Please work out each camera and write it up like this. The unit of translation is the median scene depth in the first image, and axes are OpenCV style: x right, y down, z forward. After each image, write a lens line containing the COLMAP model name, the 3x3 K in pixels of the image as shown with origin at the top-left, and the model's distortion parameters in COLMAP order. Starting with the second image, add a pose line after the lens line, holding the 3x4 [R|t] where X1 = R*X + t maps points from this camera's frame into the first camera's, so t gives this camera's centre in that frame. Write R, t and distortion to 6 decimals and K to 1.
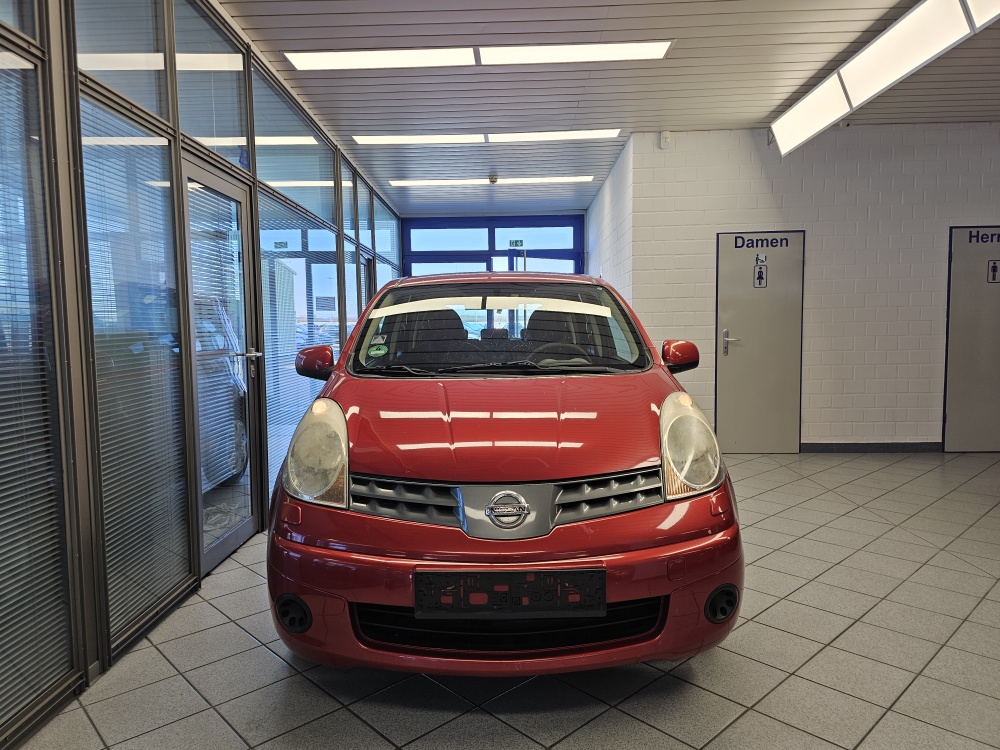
lens RADIAL K [[679.1, 0, 500.0], [0, 679.1, 375.0], [0, 0, 1]] dist [0.037262, -0.073766]
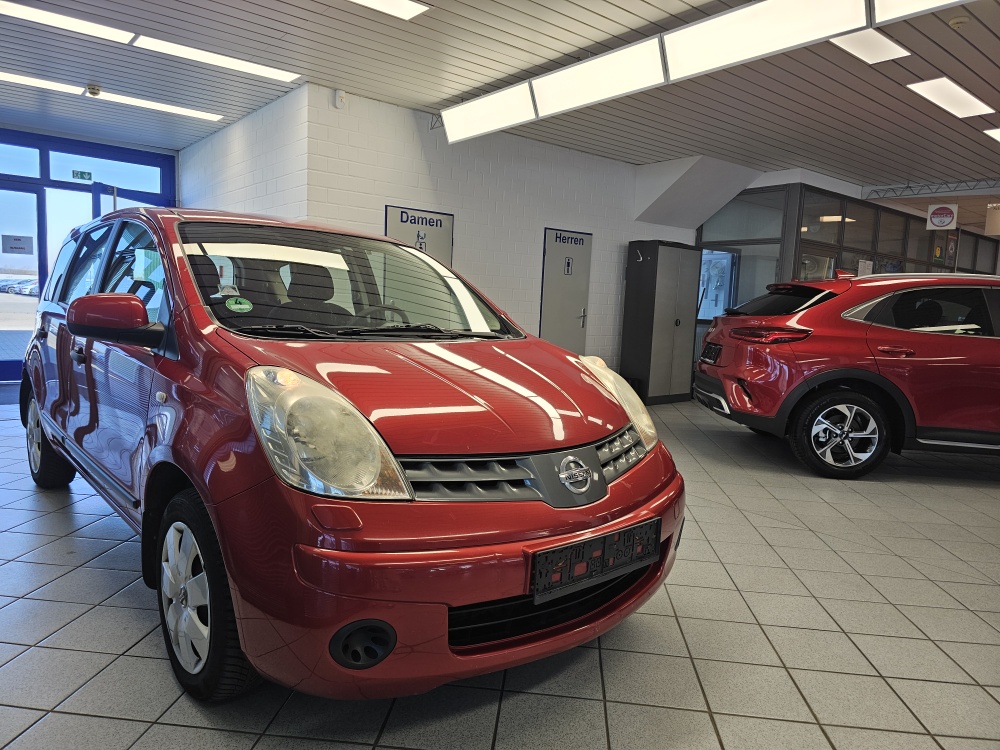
lens RADIAL K [[676.7, 0, 500.0], [0, 676.7, 375.0], [0, 0, 1]] dist [0.033401, -0.034607]
pose [[0.745257, -0.018494, 0.666521, -0.238939], [-0.010240, 0.999180, 0.039173, 0.005392], [-0.666699, -0.036019, 0.744456, 0.117076]]
